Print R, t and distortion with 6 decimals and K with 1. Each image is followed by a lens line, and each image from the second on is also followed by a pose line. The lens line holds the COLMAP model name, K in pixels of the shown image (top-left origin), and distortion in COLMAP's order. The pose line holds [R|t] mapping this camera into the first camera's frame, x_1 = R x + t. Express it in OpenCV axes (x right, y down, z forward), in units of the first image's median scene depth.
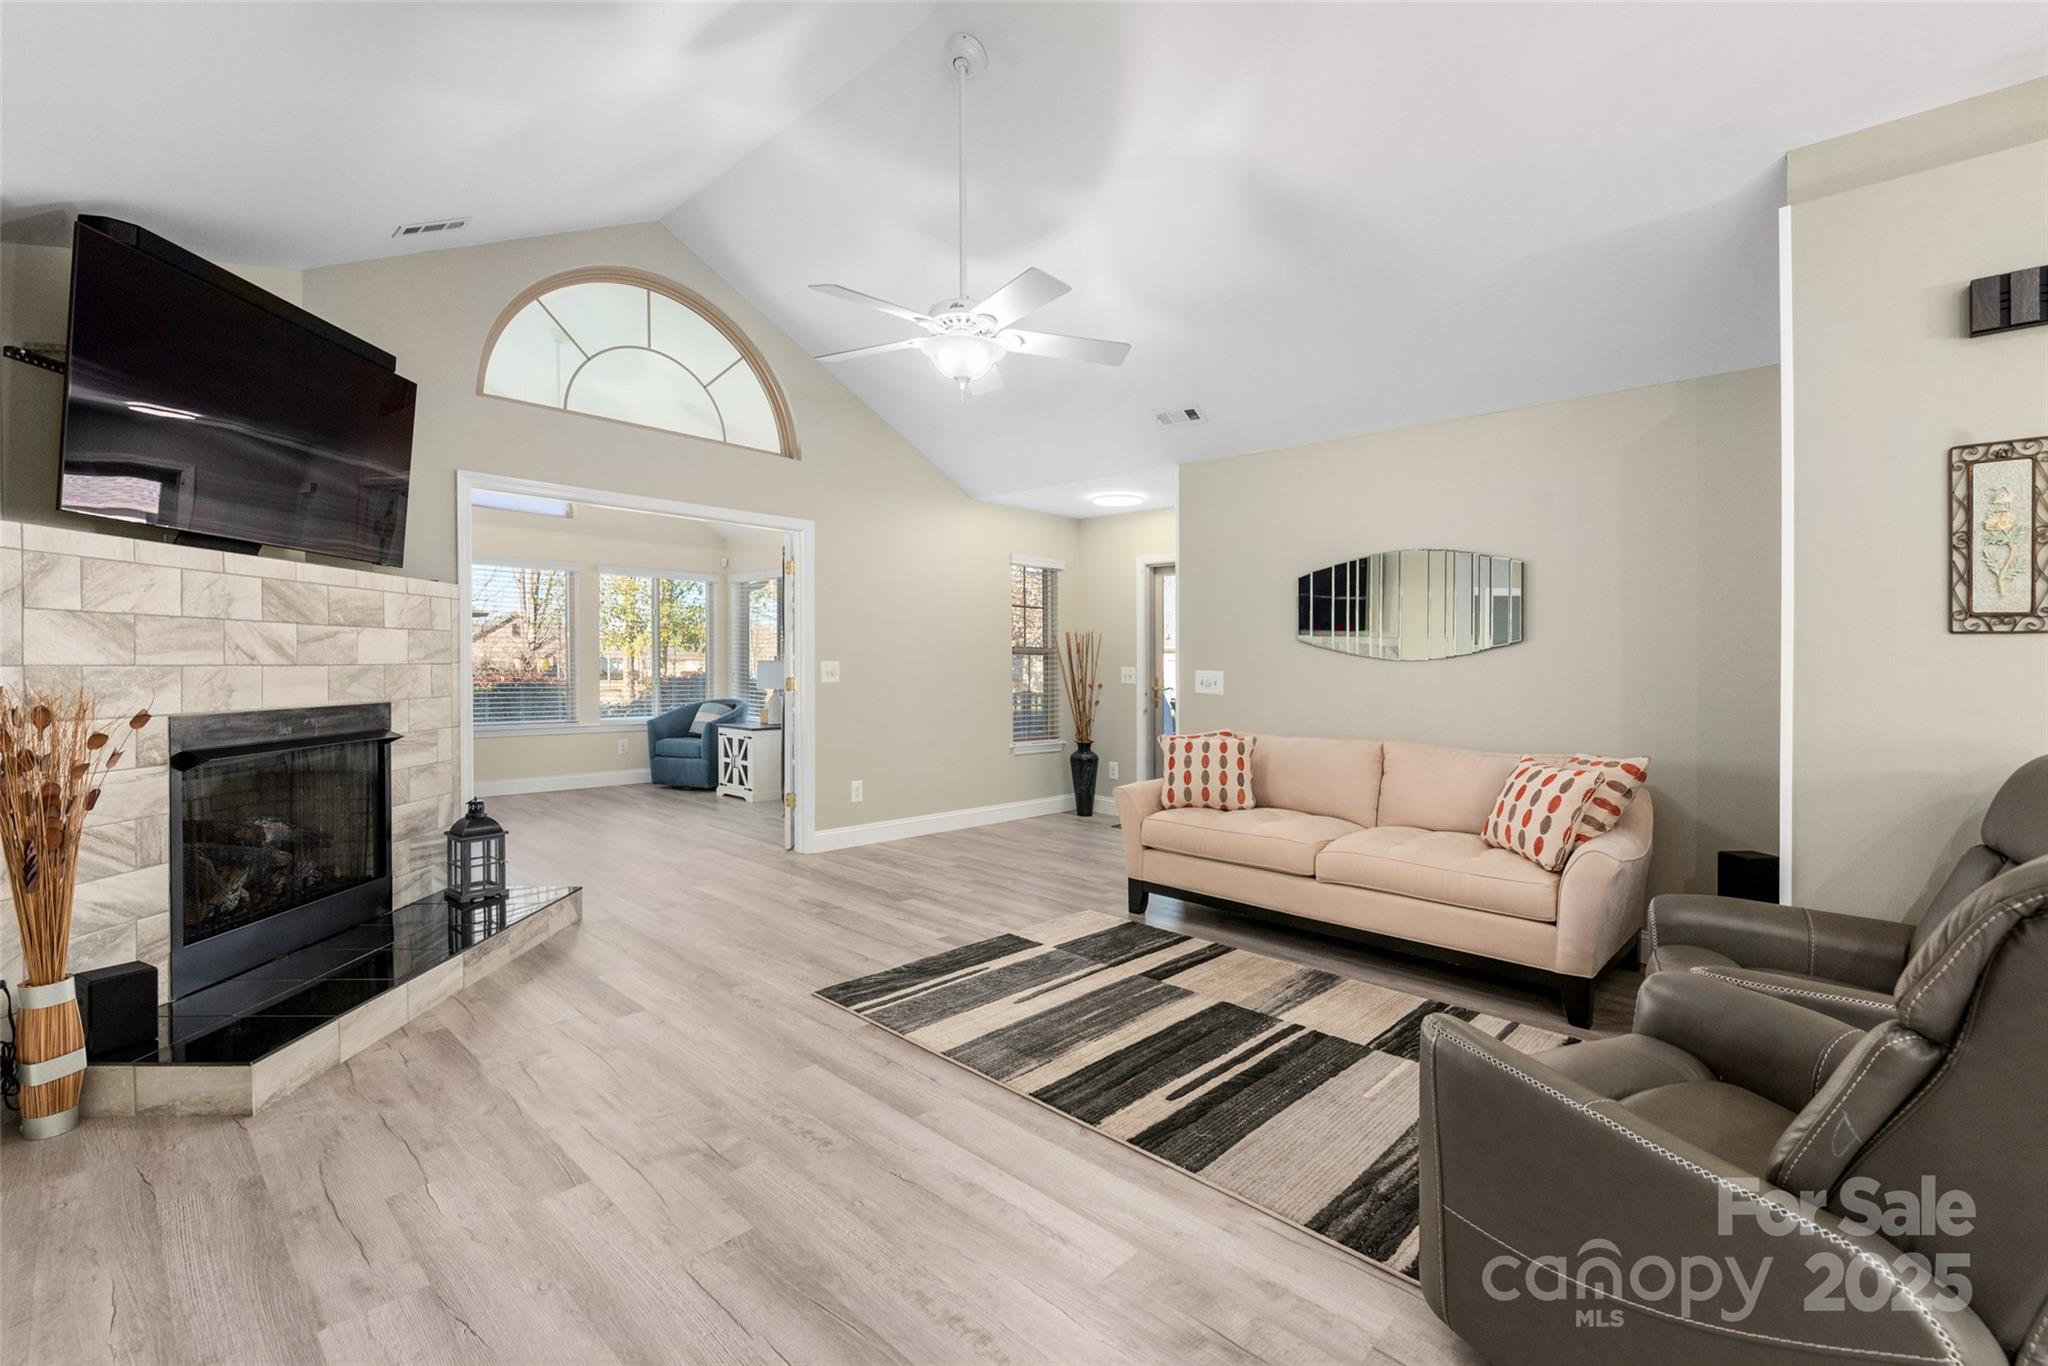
lens RADIAL K [[891.7, 0, 1030.9], [0, 891.7, 713.6], [0, 0, 1]] dist [0.003013, -0.001449]
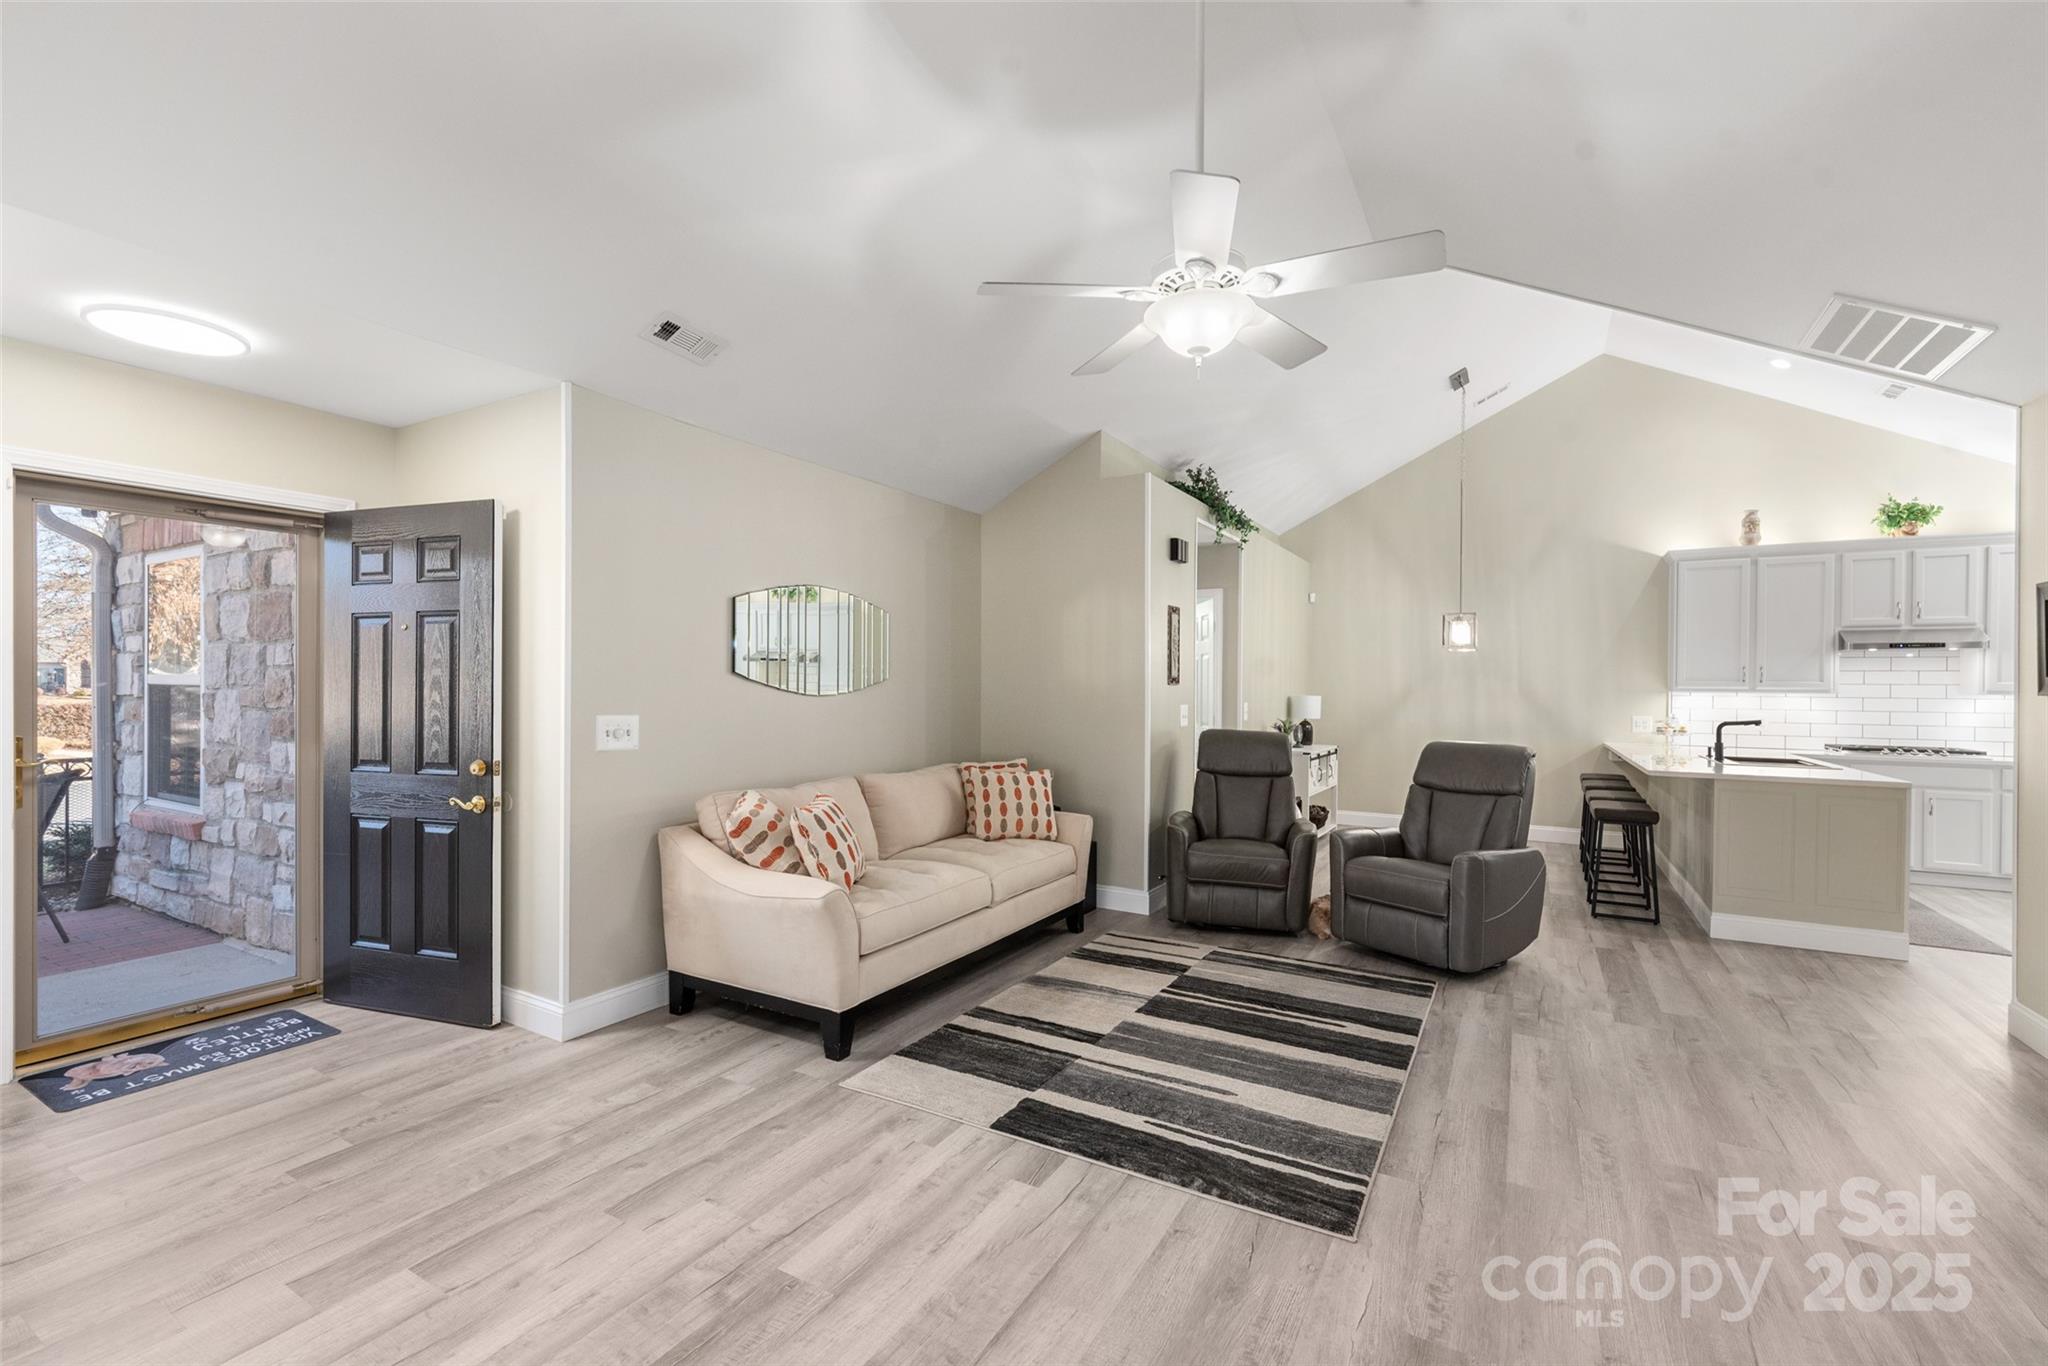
lens RADIAL K [[891.7, 0, 1005.7], [0, 891.7, 694.7], [0, 0, 1]] dist [0.003013, -0.001449]
pose [[-0.224714, -0.025568, 0.974089, -0.674195], [0.043586, 0.998391, 0.036261, -0.098389], [-0.973449, 0.050606, -0.223238, 1.138481]]
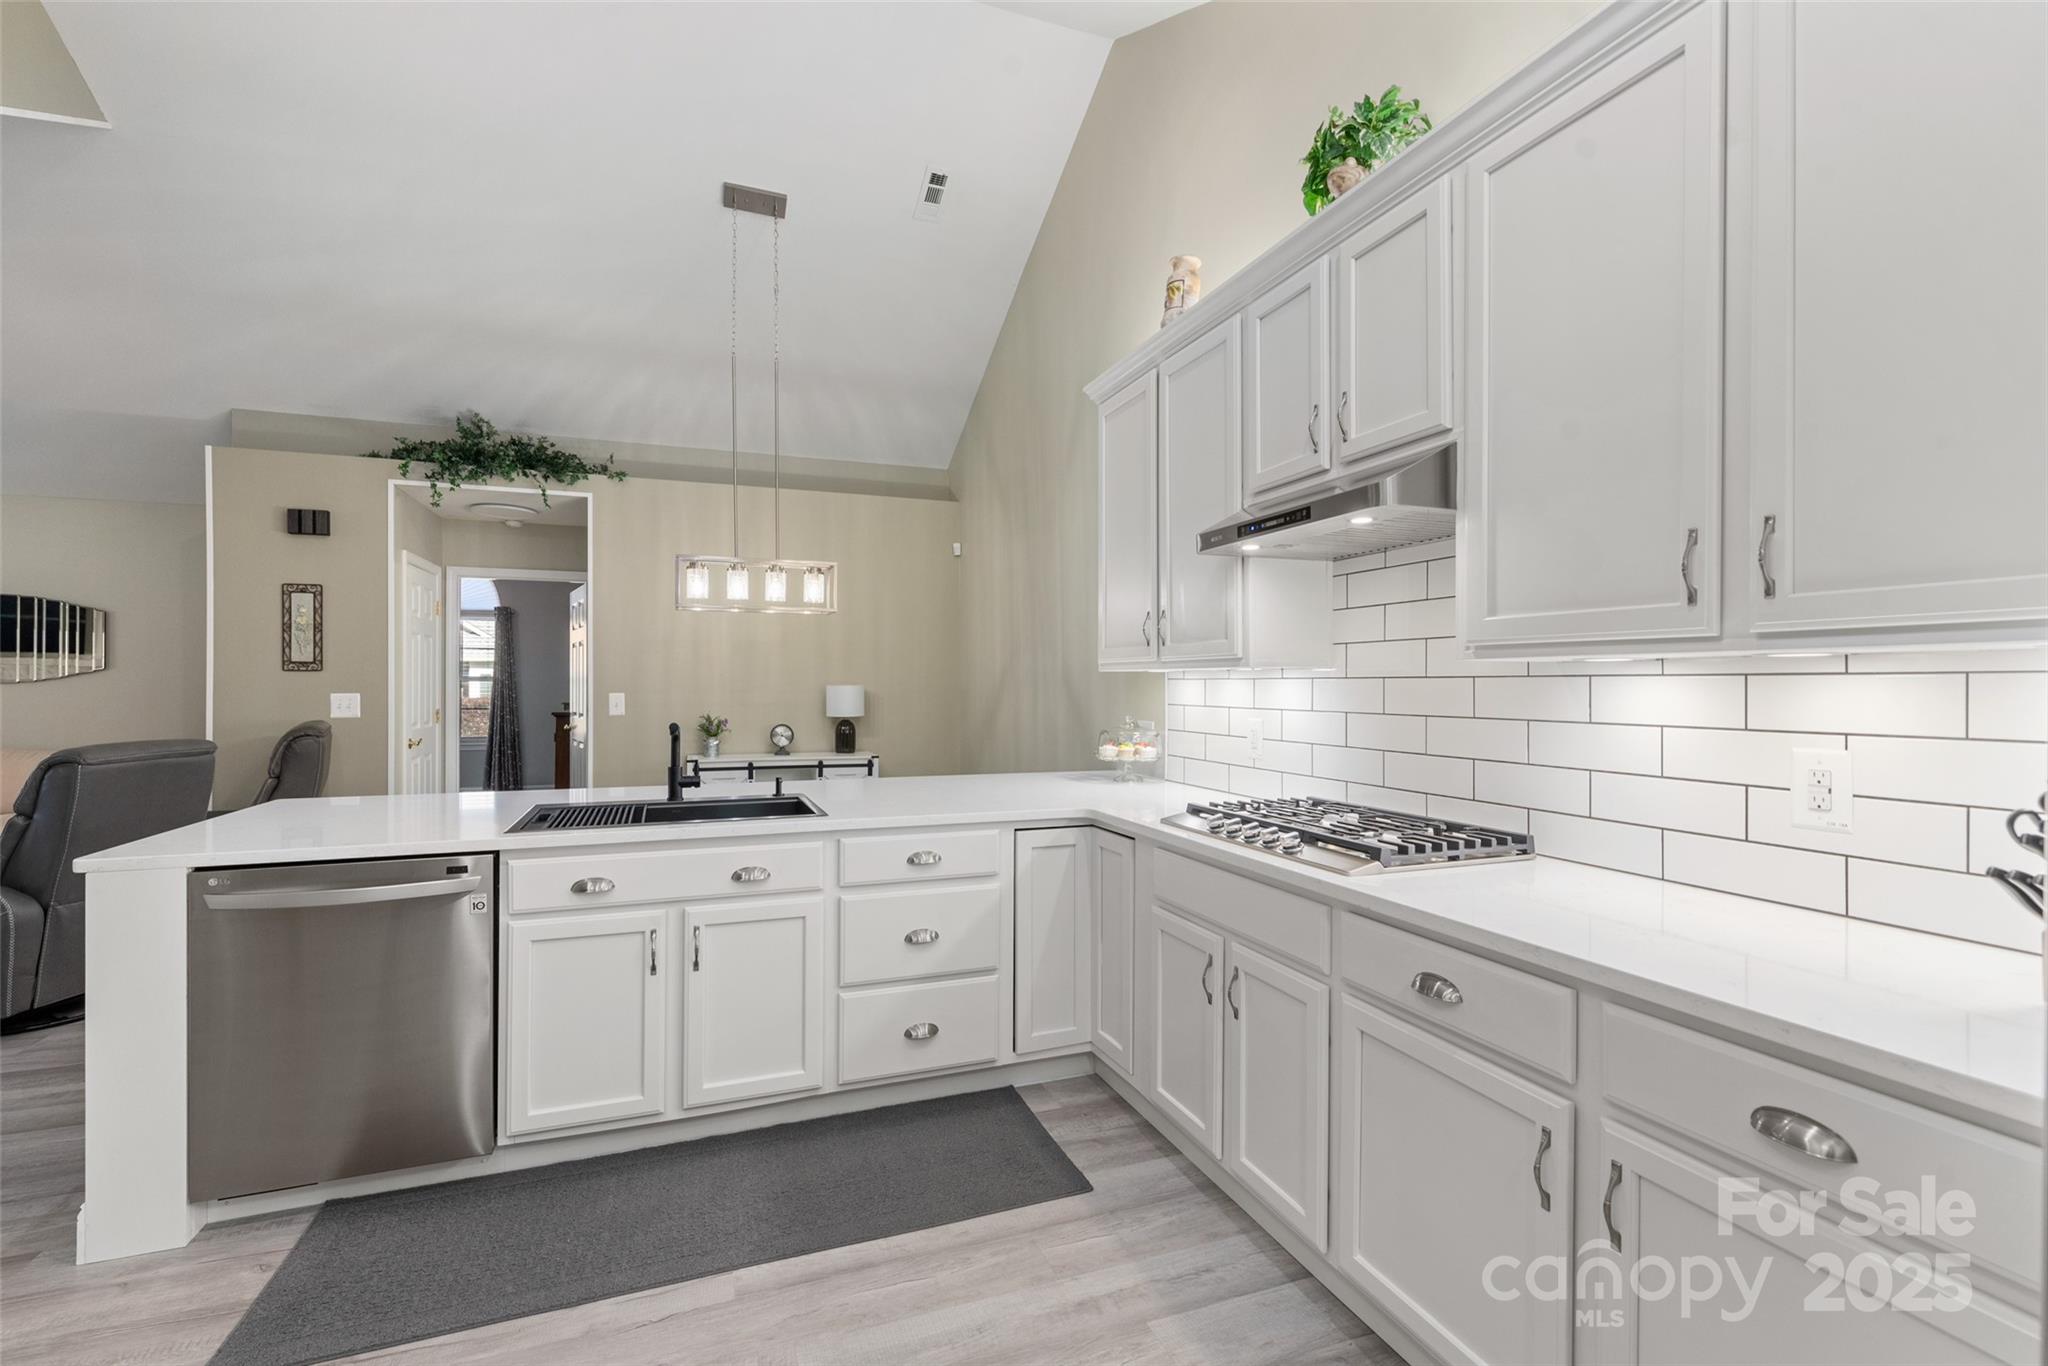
lens RADIAL K [[891.7, 0, 1013.3], [0, 891.7, 675.0], [0, 0, 1]] dist [0.003013, -0.001449]
pose [[0.442744, -0.006153, 0.896627, -0.062049], [0.056569, 0.998176, -0.021083, 0.036738], [-0.894862, 0.060056, 0.442284, -0.871998]]
